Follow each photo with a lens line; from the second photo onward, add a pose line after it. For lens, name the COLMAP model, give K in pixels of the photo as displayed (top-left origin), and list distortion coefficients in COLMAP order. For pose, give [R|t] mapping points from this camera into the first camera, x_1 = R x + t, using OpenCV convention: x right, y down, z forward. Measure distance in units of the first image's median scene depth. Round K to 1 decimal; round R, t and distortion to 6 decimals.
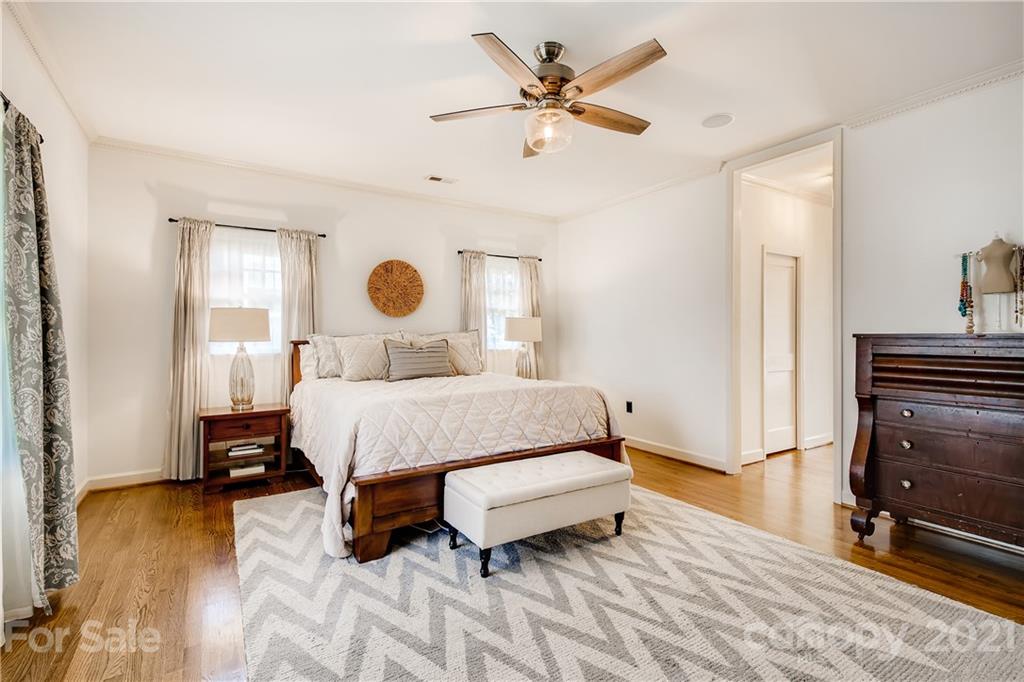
lens RADIAL K [[483.2, 0, 515.2], [0, 483.2, 335.7], [0, 0, 1]] dist [0.024898, -0.006365]
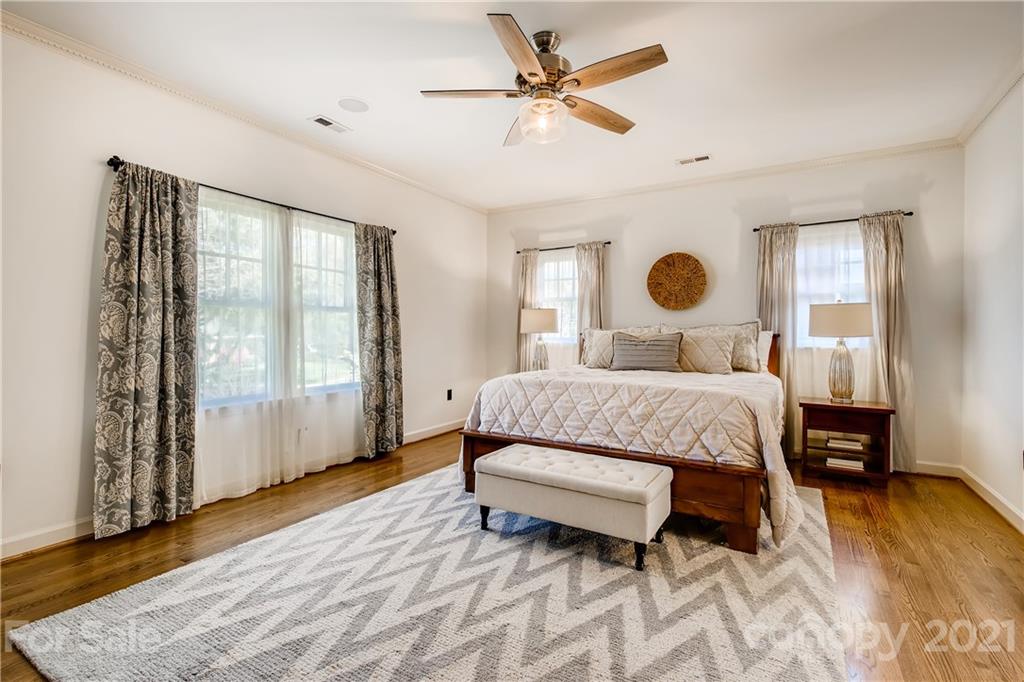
lens RADIAL K [[483.2, 0, 512.5], [0, 483.2, 334.4], [0, 0, 1]] dist [0.024898, -0.006365]
pose [[0.440177, 0.008545, -0.897870, 0.821682], [-0.005243, 0.999962, 0.006946, 0.008941], [0.897896, 0.001650, 0.440205, 0.431739]]
